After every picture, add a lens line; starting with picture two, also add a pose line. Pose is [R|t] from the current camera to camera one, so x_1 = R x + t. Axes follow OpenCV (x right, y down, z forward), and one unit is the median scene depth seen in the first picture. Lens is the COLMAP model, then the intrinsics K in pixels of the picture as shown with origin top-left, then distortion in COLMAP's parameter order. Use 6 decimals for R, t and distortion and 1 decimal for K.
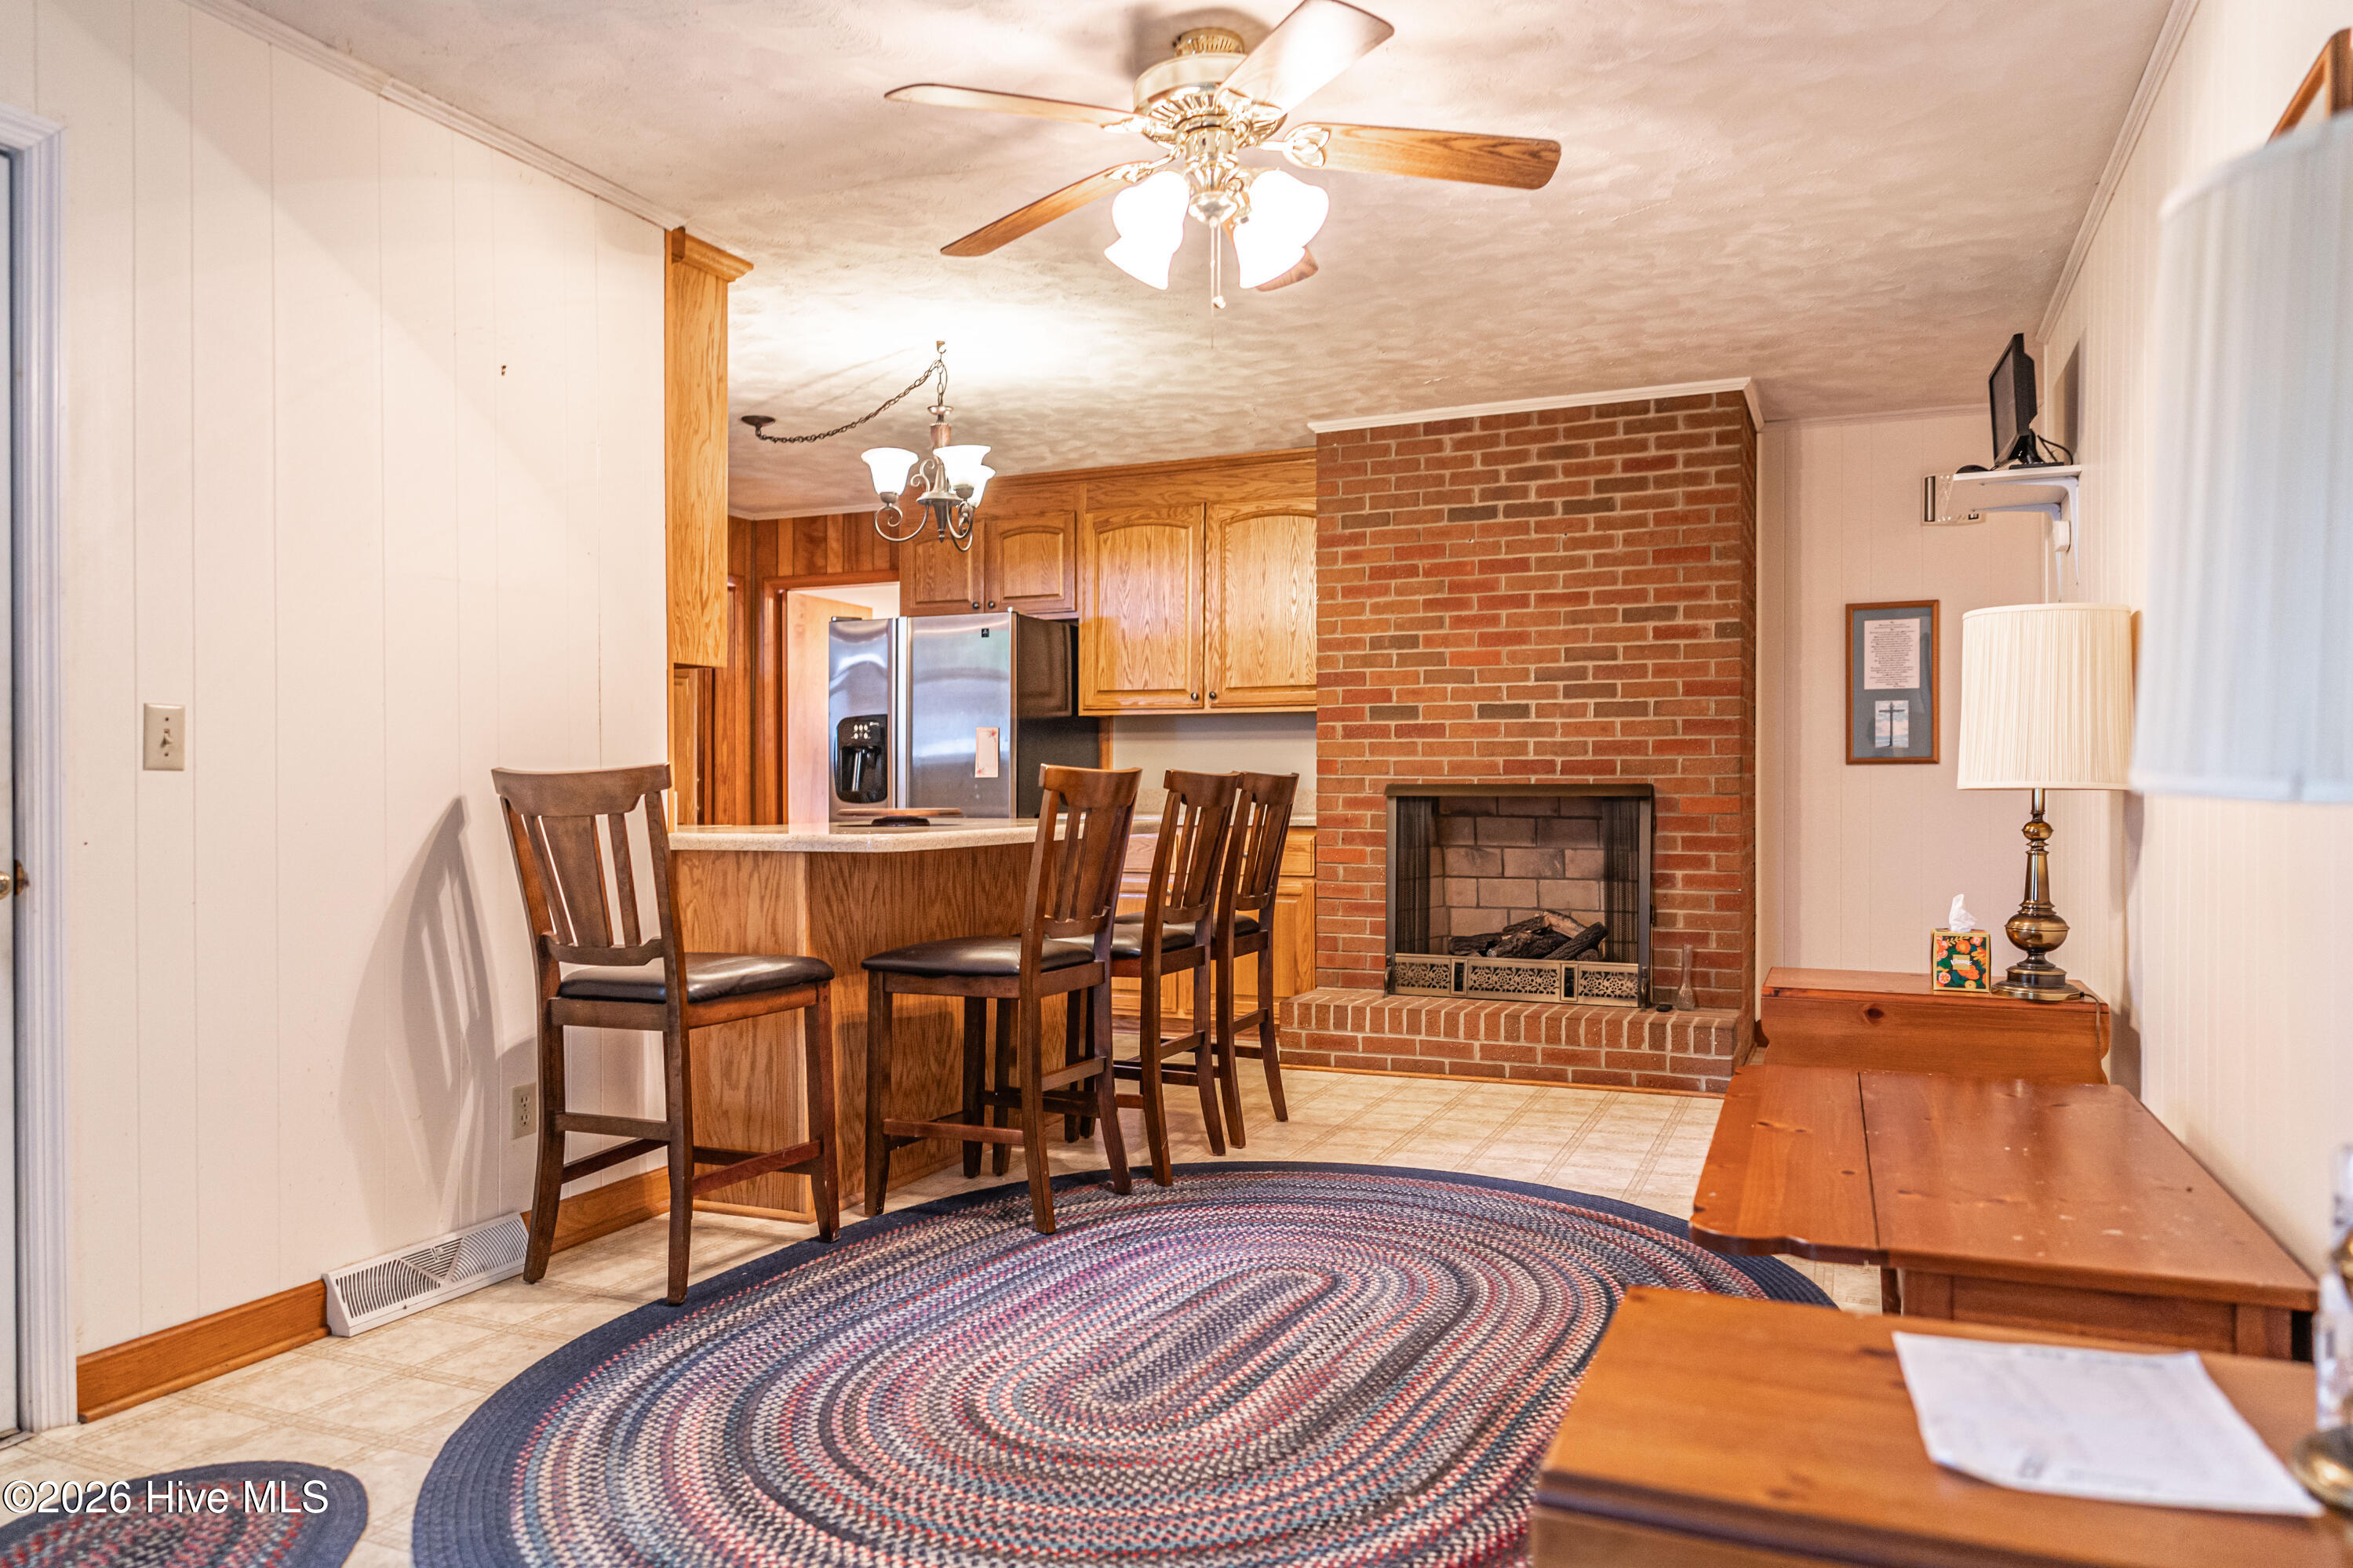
lens RADIAL K [[1574.9, 0, 1168.3], [0, 1574.9, 792.2], [0, 0, 1]] dist [-0.004407, 0.003895]
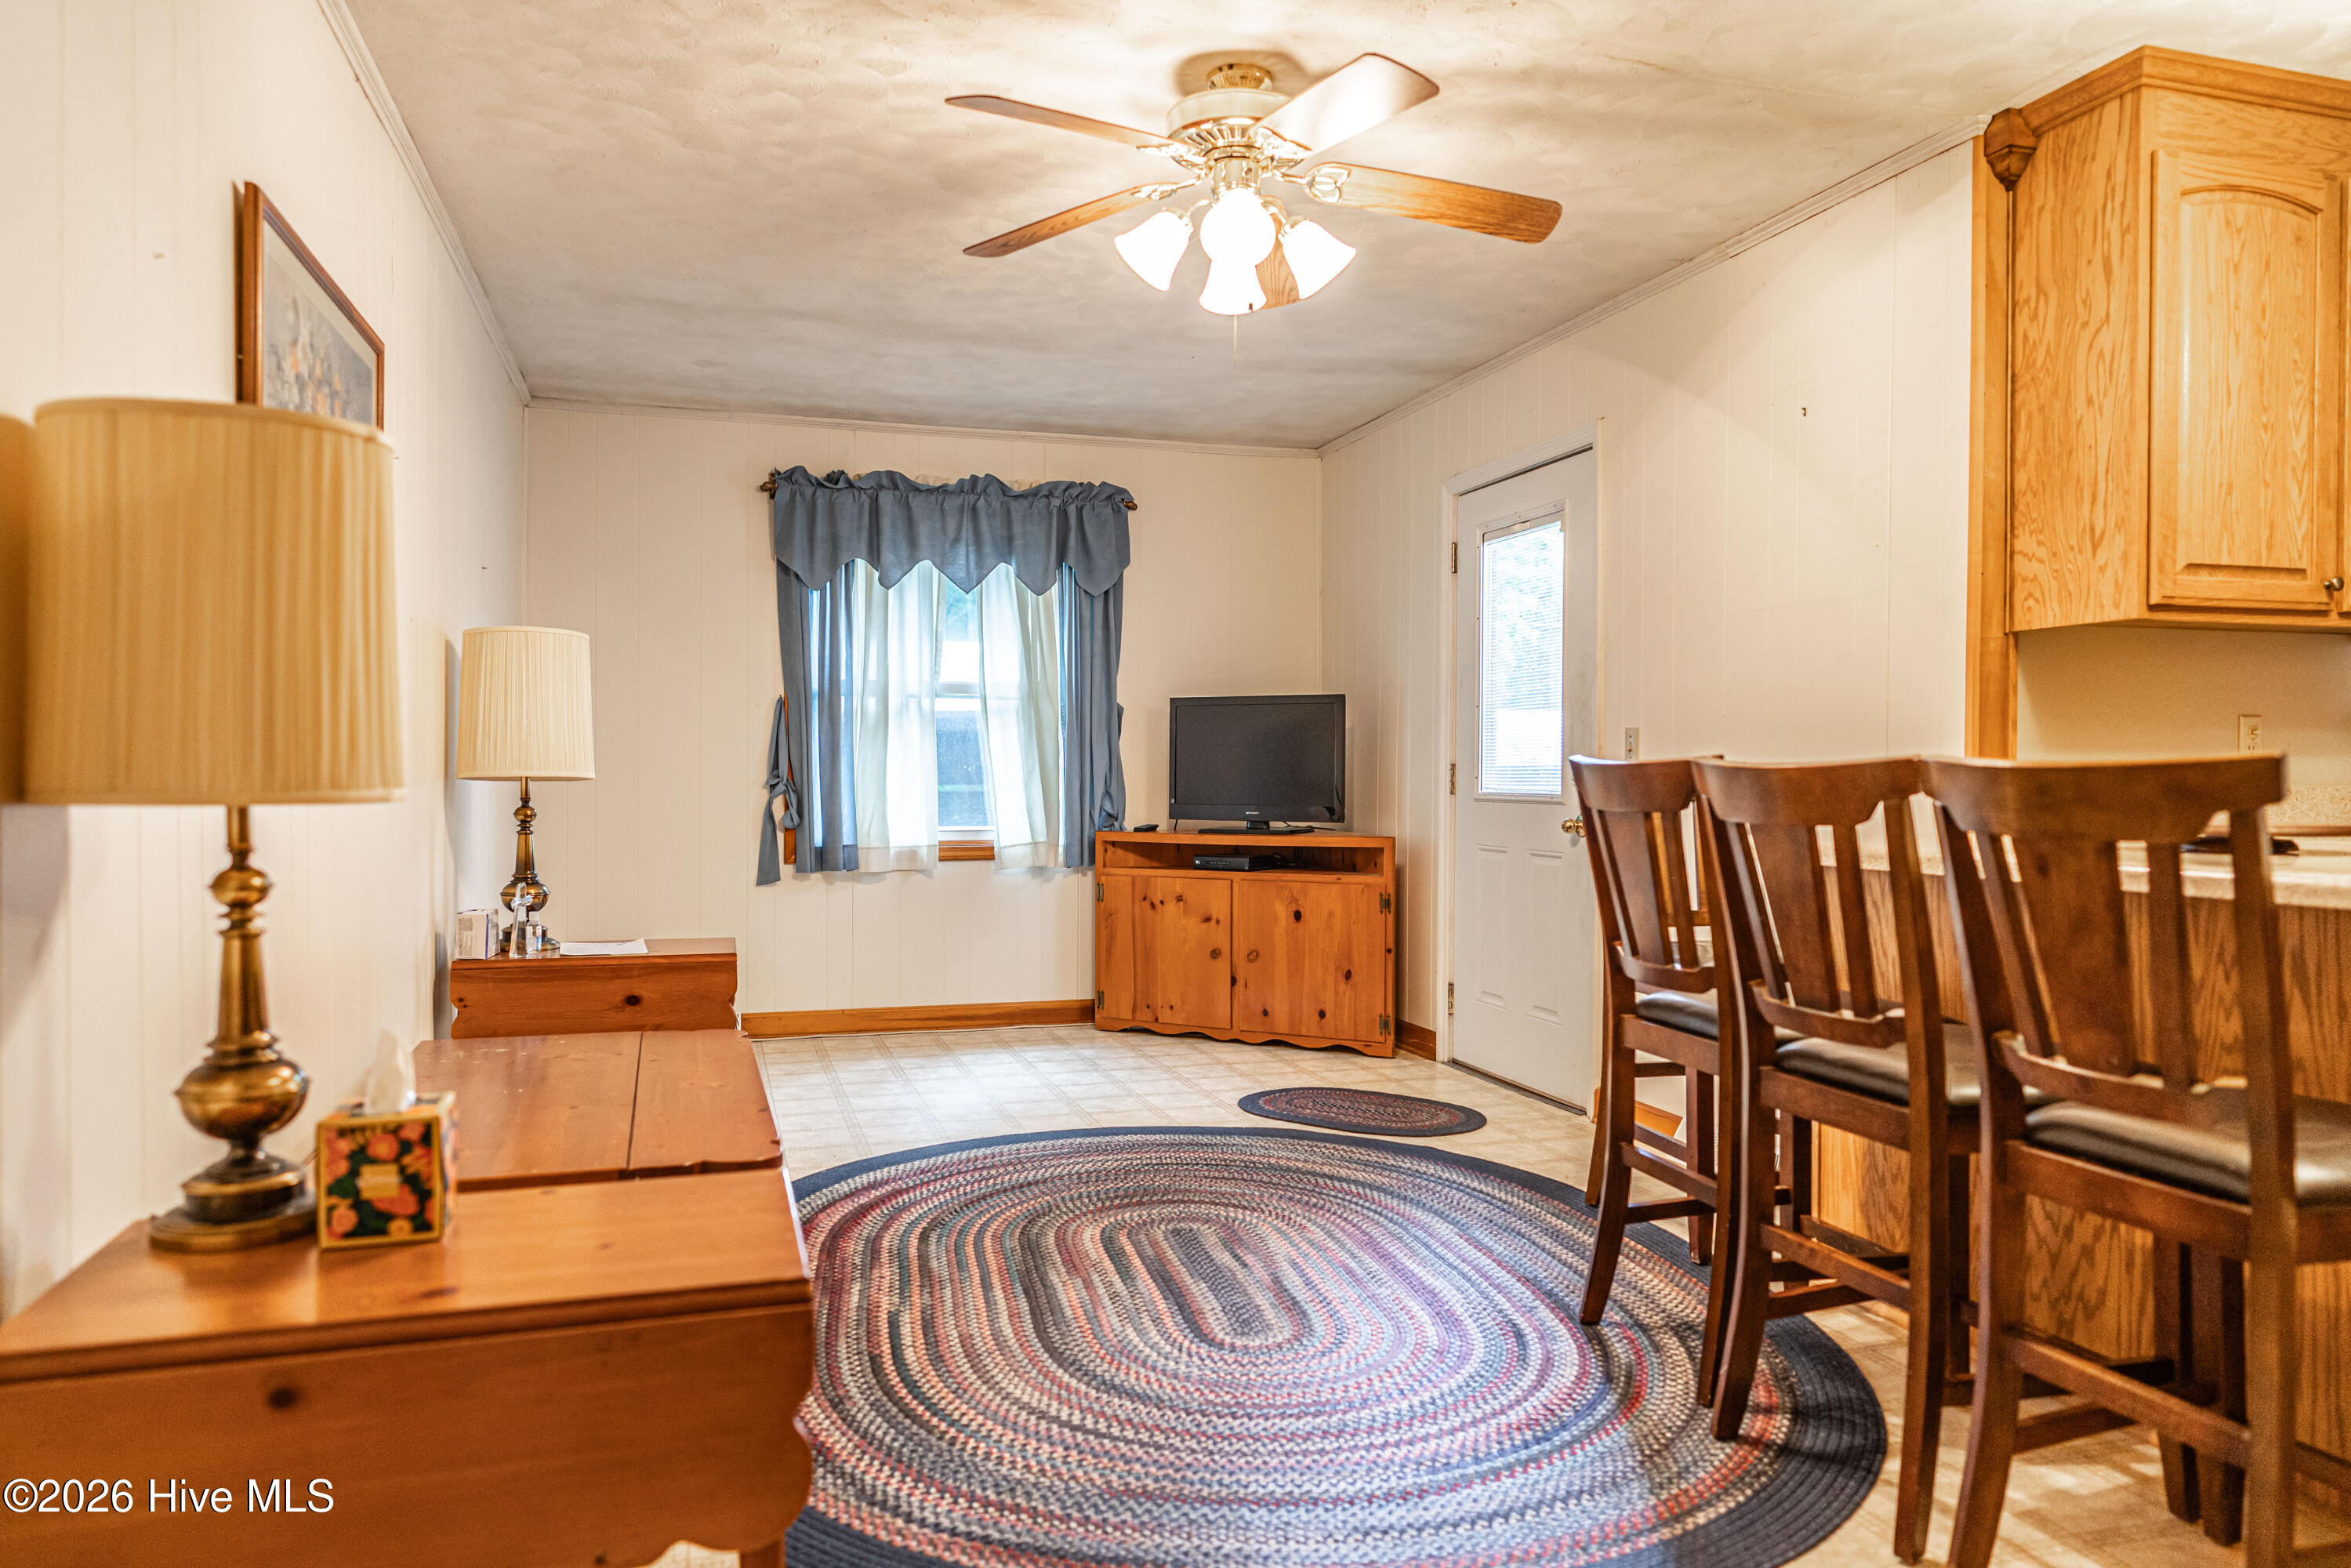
lens RADIAL K [[1554.5, 0, 1204.1], [0, 1554.5, 787.1], [0, 0, 1]] dist [0.011272, -0.001272]
pose [[-0.747168, 0.008356, -0.664582, 0.401255], [-0.002751, 0.999874, 0.015665, -0.009127], [0.664629, 0.013532, -0.747051, 0.960079]]
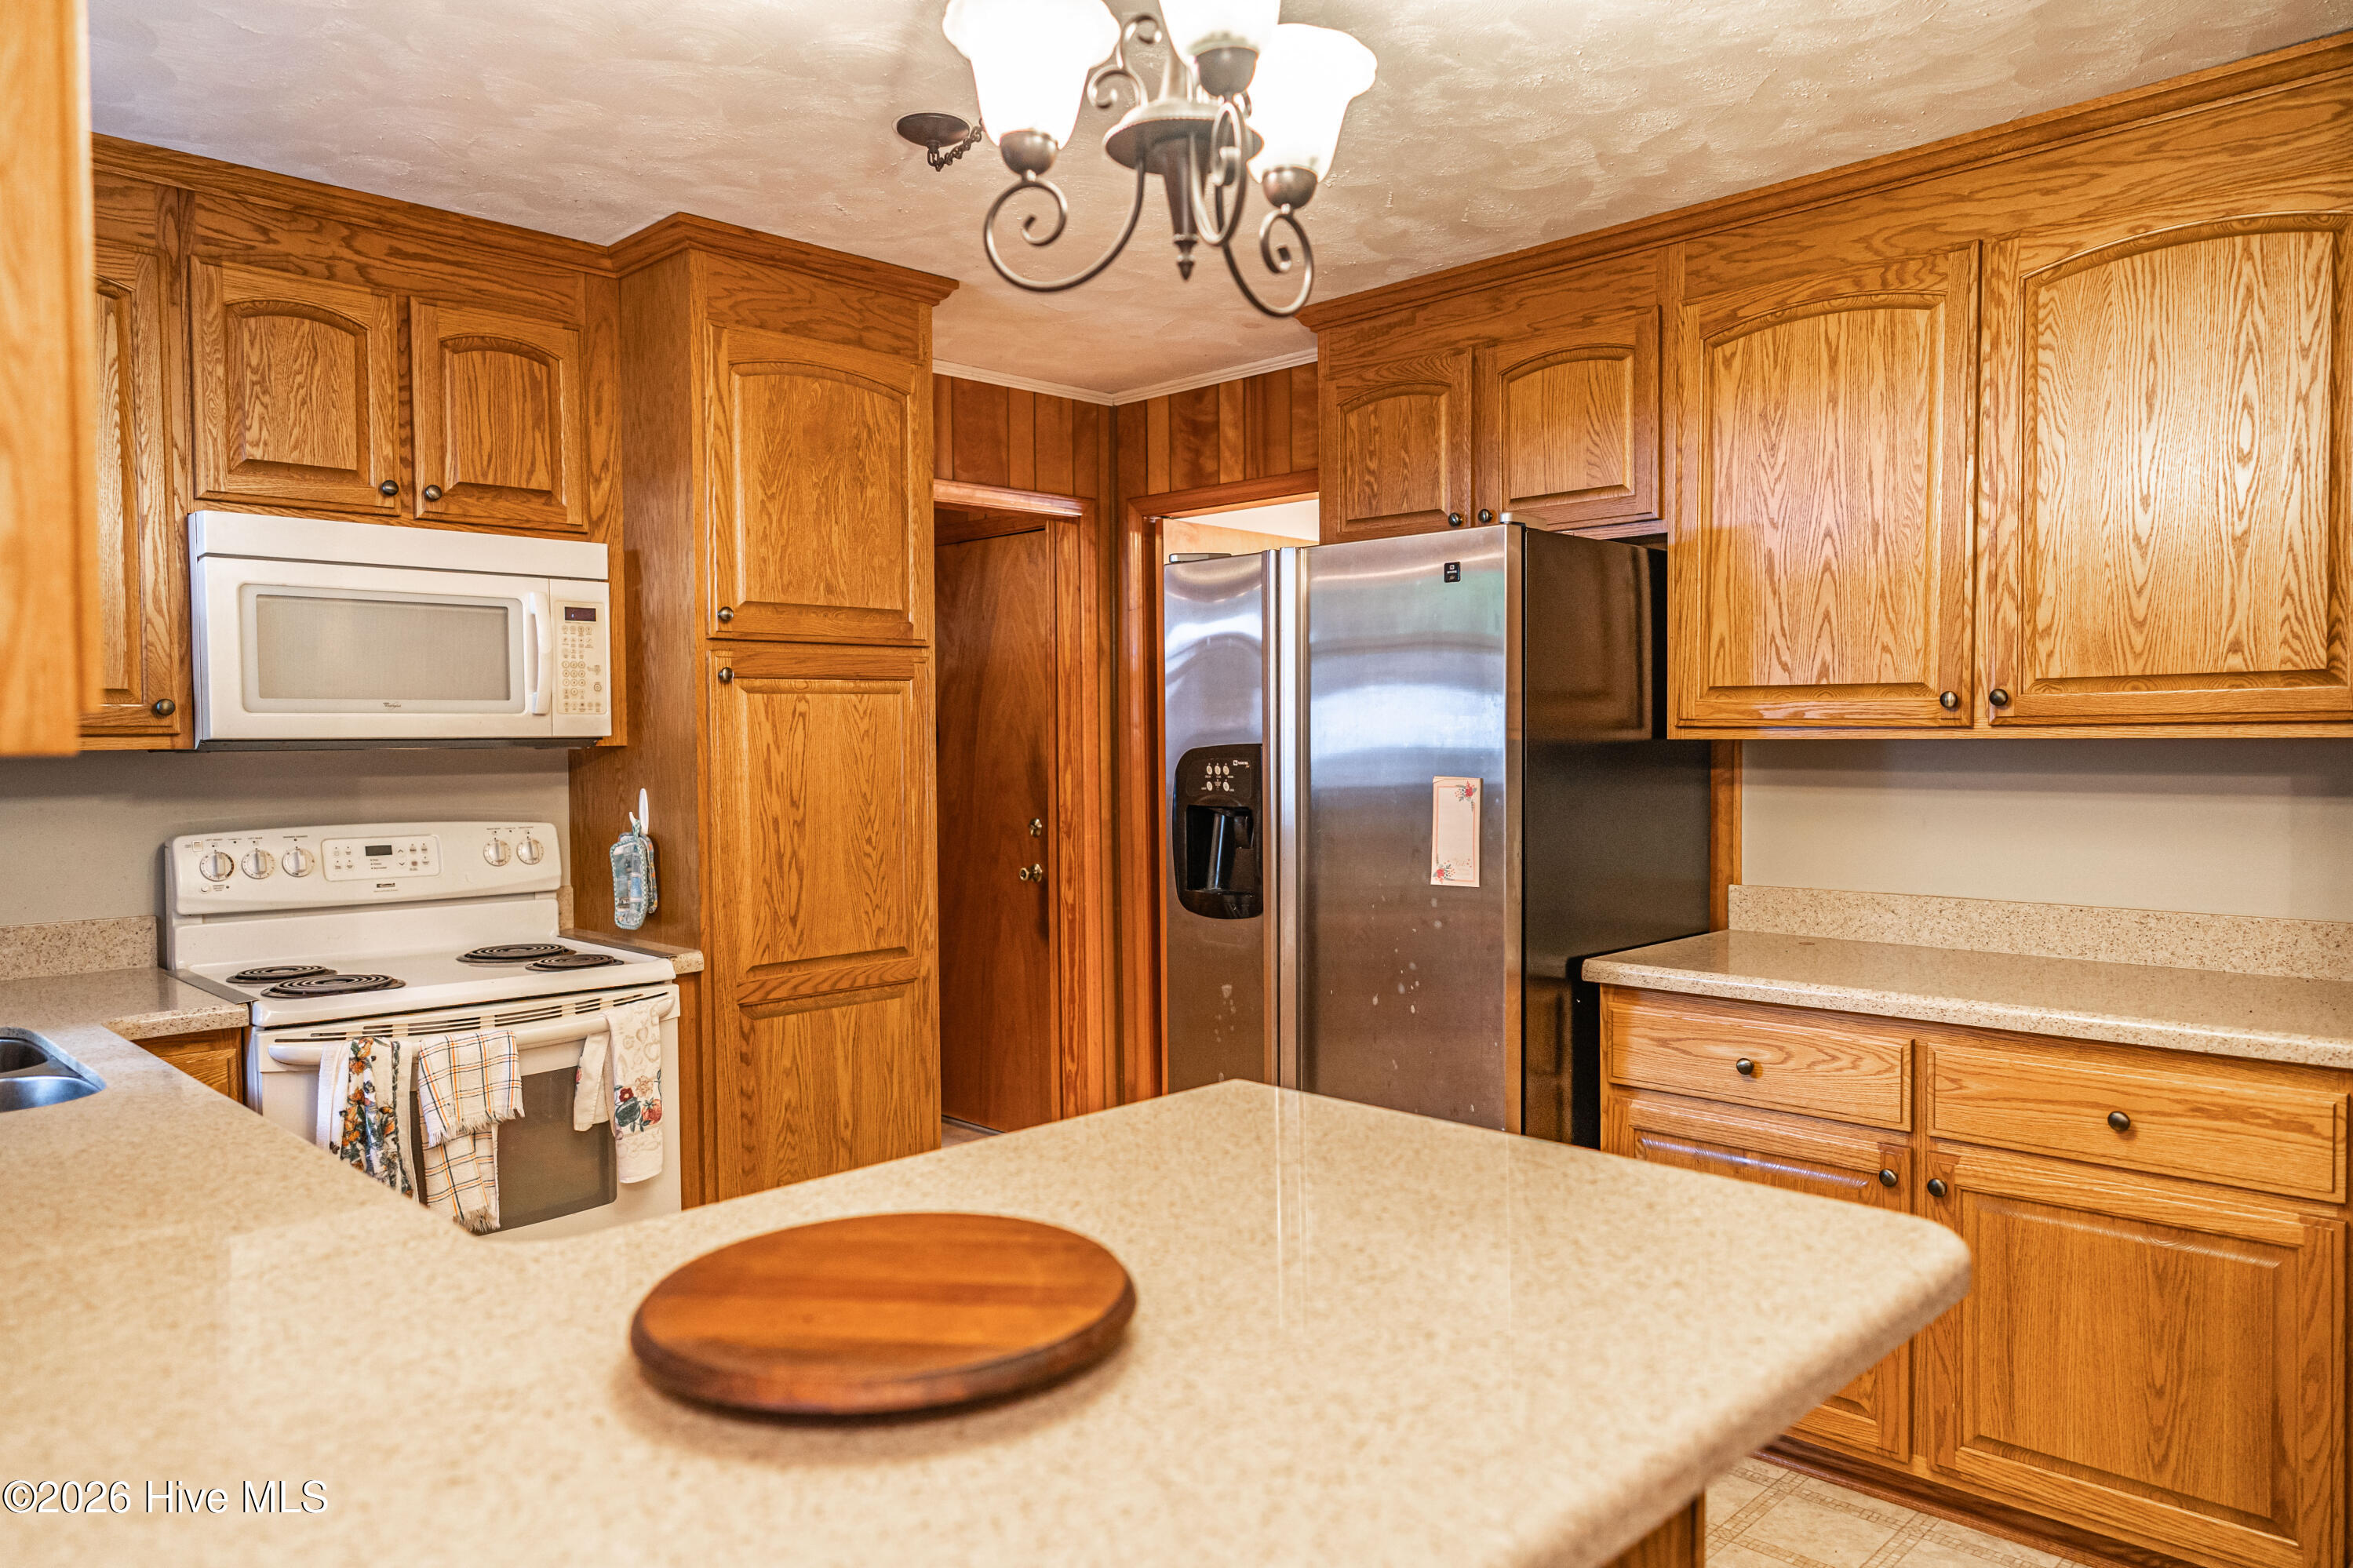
lens RADIAL K [[1565.3, 0, 1172.3], [0, 1565.3, 789.4], [0, 0, 1]] dist [-0.002866, 0.004239]
pose [[0.934232, 0.004853, -0.356633, -0.035021], [0.006643, 0.999497, 0.031003, -0.062325], [0.356604, -0.031334, 0.933730, 0.640293]]
